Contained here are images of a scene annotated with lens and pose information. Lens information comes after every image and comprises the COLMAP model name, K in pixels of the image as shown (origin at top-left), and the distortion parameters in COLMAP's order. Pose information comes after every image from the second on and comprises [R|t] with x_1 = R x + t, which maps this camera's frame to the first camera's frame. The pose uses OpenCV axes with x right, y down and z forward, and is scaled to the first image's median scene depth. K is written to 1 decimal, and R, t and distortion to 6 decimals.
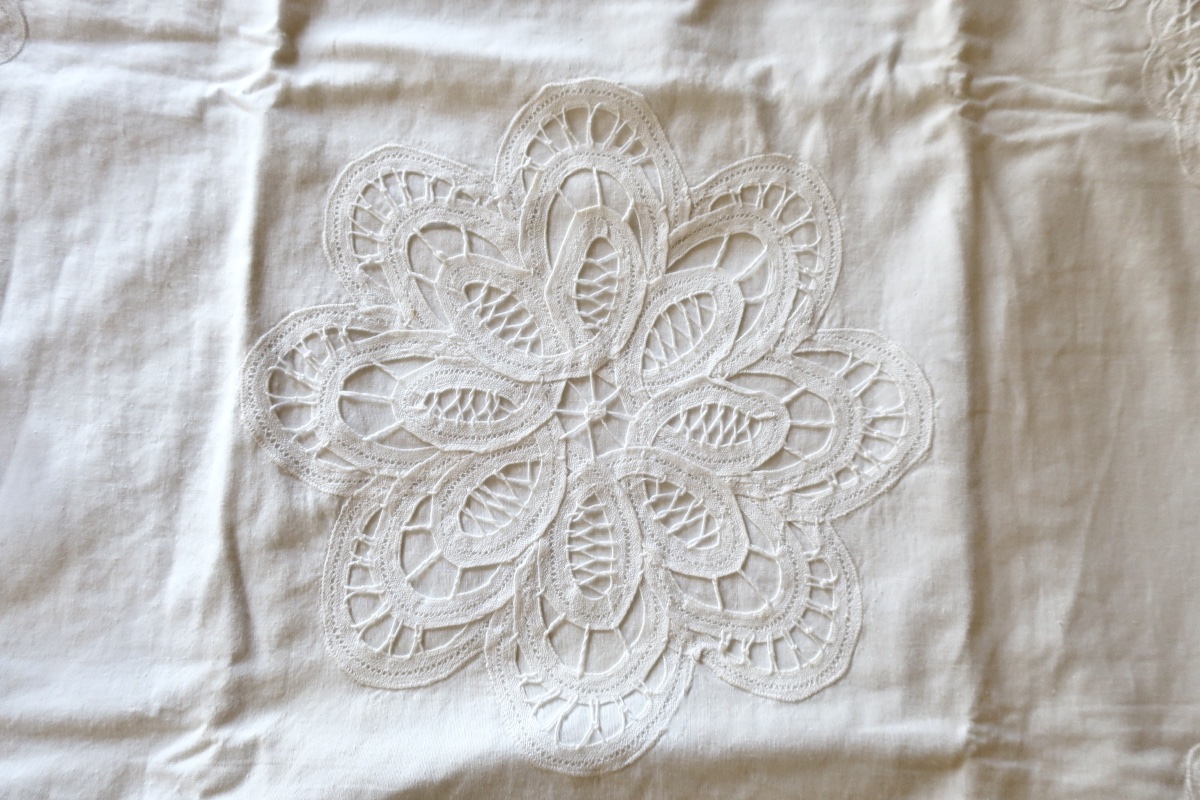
lens RADIAL K [[907.8, 0, 577.9], [0, 907.8, 377.0], [0, 0, 1]] dist [0.006794, -0.006165]
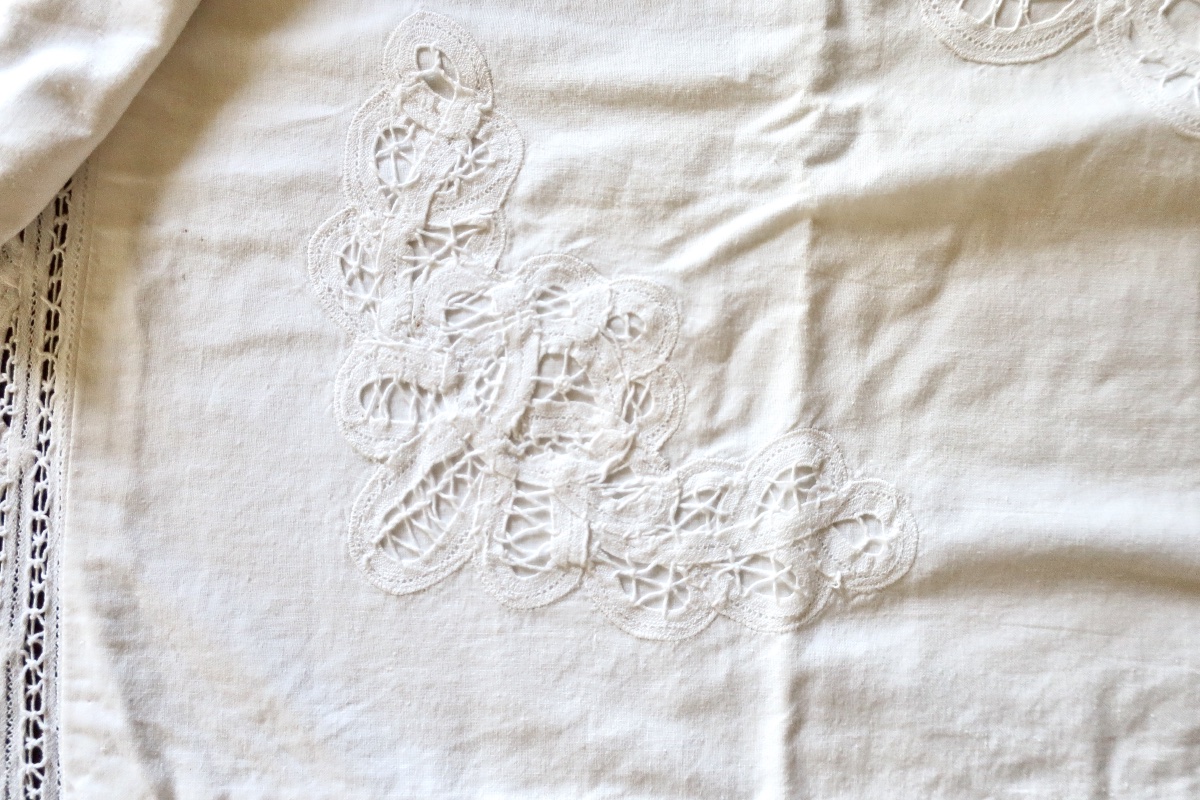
lens RADIAL K [[907.8, 0, 565.3], [0, 907.8, 384.5], [0, 0, 1]] dist [0.006794, -0.006165]
pose [[0.999996, -0.001128, 0.002648, -0.601508], [0.000901, 0.996459, 0.084075, 0.554437], [-0.002734, -0.084072, 0.996456, 0.082421]]
